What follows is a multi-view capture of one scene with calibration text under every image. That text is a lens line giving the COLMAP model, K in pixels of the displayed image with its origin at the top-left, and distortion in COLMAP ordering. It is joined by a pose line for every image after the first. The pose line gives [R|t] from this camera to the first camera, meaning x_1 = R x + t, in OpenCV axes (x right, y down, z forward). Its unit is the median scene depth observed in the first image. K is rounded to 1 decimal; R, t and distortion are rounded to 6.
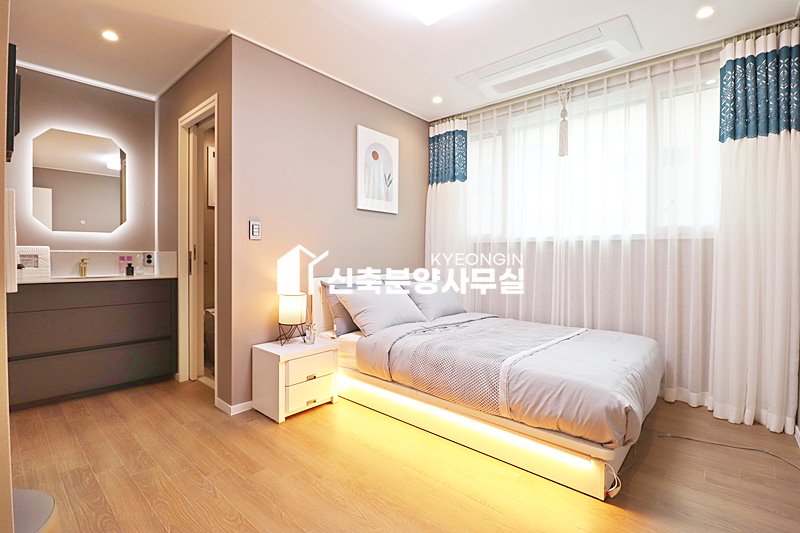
lens RADIAL K [[370.6, 0, 404.4], [0, 370.6, 261.8], [0, 0, 1]] dist [-0.006956, -0.009673]
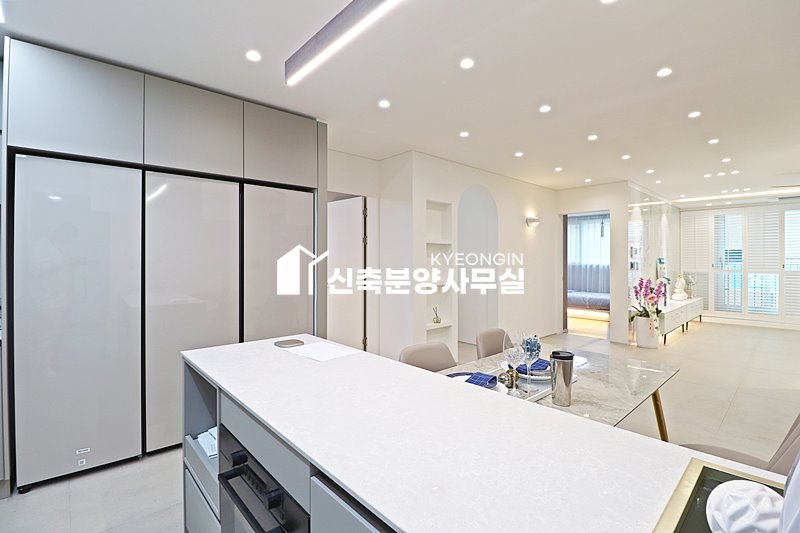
lens RADIAL K [[370.6, 0, 401.7], [0, 370.6, 262.2], [0, 0, 1]] dist [-0.006956, -0.009673]
pose [[0.992810, -0.004466, -0.119616, -0.986671], [0.004069, 0.999985, -0.003565, -0.091387], [0.119630, 0.003052, 0.992814, -2.584376]]
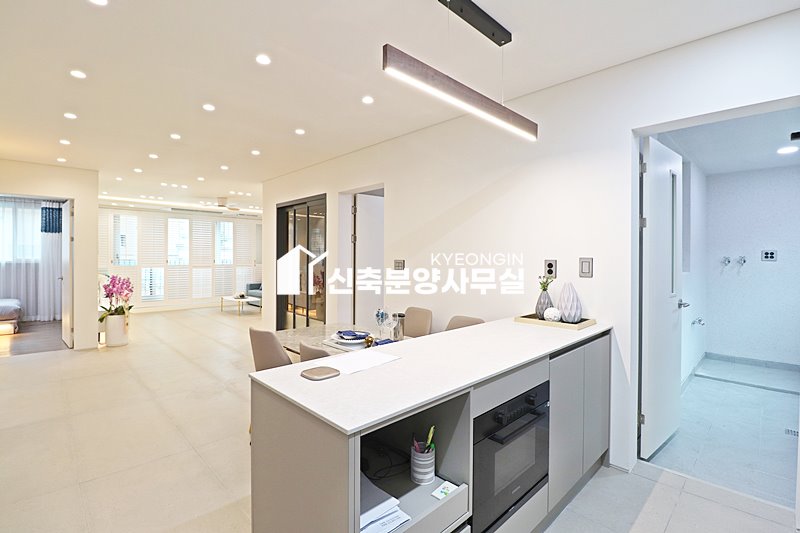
lens RADIAL K [[370.6, 0, 396.8], [0, 370.6, 259.3], [0, 0, 1]] dist [-0.006956, -0.009673]
pose [[0.088924, -0.009967, 0.995989, -1.761516], [0.006339, 0.999935, 0.009440, -0.100434], [-0.996018, 0.005474, 0.088981, -2.056688]]
